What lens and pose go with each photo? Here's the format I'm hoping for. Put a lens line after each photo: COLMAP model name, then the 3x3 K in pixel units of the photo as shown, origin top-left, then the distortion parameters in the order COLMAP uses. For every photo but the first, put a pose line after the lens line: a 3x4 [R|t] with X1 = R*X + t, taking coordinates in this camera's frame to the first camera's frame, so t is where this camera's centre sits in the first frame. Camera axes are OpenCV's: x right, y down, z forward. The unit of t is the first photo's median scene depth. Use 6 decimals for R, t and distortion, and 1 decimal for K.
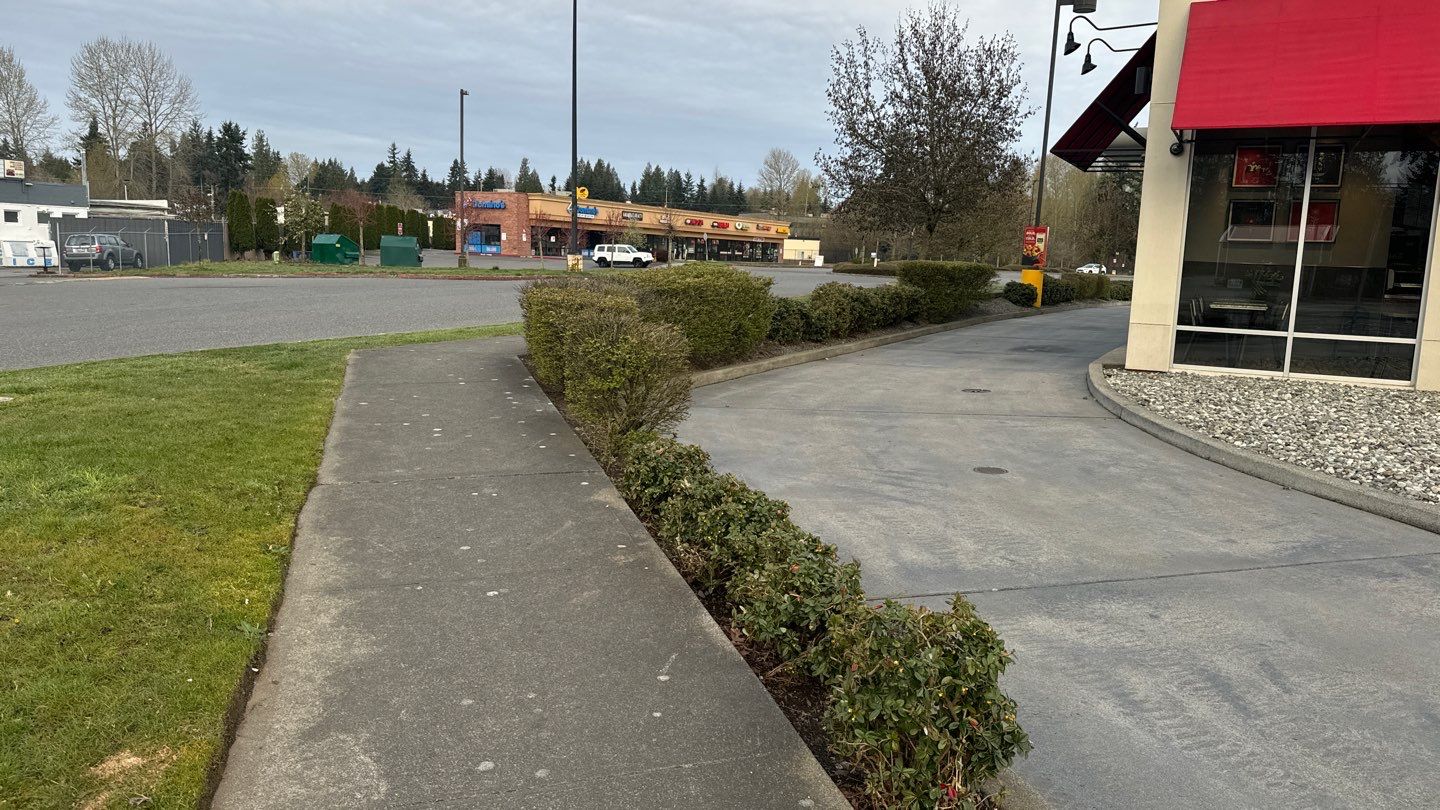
lens RADIAL K [[1000.4, 0, 720.1], [0, 1000.4, 404.2], [0, 0, 1]] dist [0.002781, 0.000416]
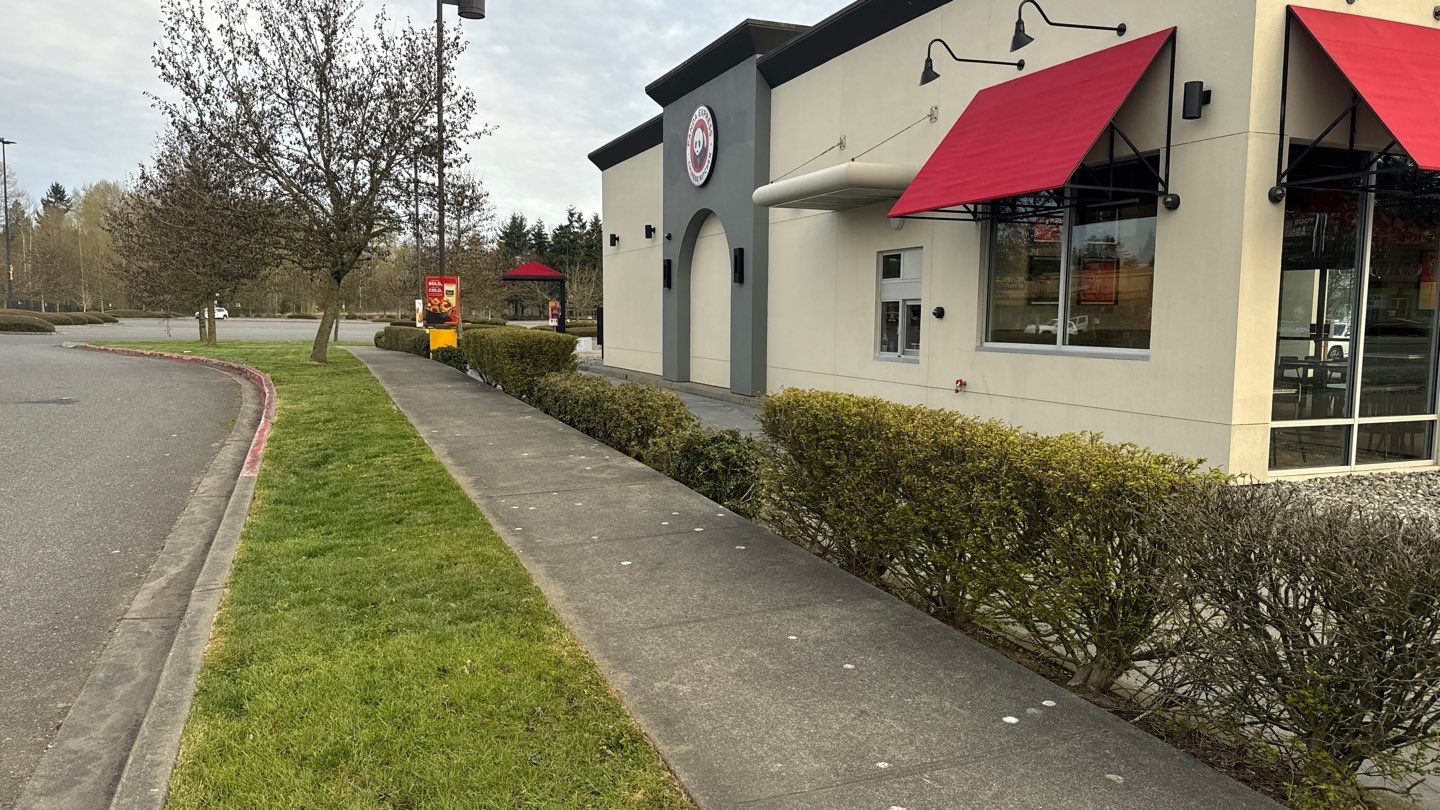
lens RADIAL K [[1000.4, 0, 720.0], [0, 1000.4, 407.4], [0, 0, 1]] dist [0.002781, 0.000416]
pose [[0.637809, -0.094076, 0.764427, -0.405270], [0.122115, 0.992310, 0.020233, -0.157158], [-0.760452, 0.080443, 0.644392, 0.823310]]
